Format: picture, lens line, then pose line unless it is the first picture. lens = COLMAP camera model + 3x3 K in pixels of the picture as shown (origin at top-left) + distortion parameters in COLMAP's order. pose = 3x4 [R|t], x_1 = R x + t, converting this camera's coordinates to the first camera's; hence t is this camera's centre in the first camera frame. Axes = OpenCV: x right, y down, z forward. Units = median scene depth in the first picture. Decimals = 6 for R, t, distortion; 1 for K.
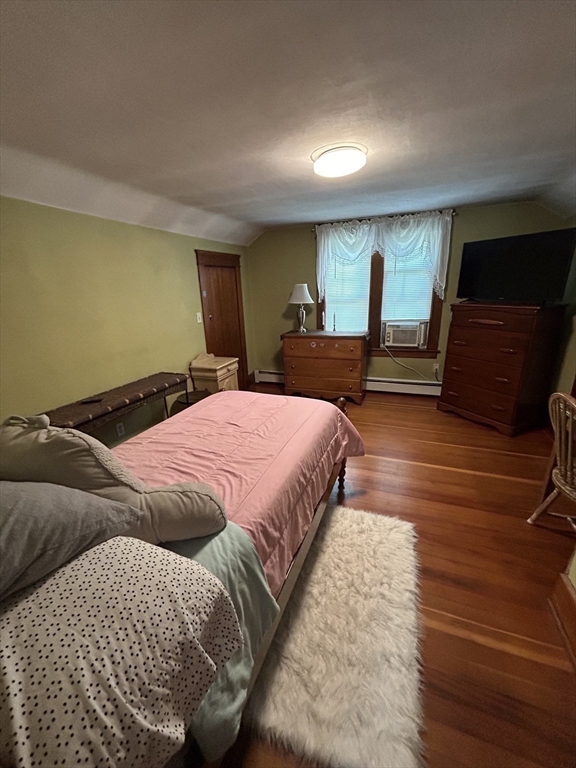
lens RADIAL K [[309.0, 0, 289.8], [0, 309.0, 384.0], [0, 0, 1]] dist [-0.001763, 0.000286]
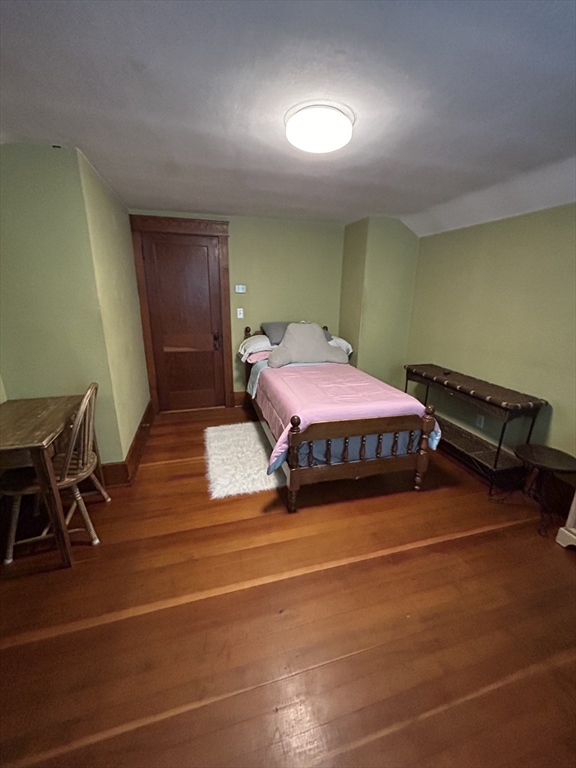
lens RADIAL K [[309.0, 0, 286.7], [0, 309.0, 382.9], [0, 0, 1]] dist [-0.001763, 0.000286]
pose [[-0.805844, 0.196074, -0.558722, 0.612894], [-0.170643, 0.826650, 0.536218, -0.463585], [0.567006, 0.527450, -0.632693, 1.386066]]
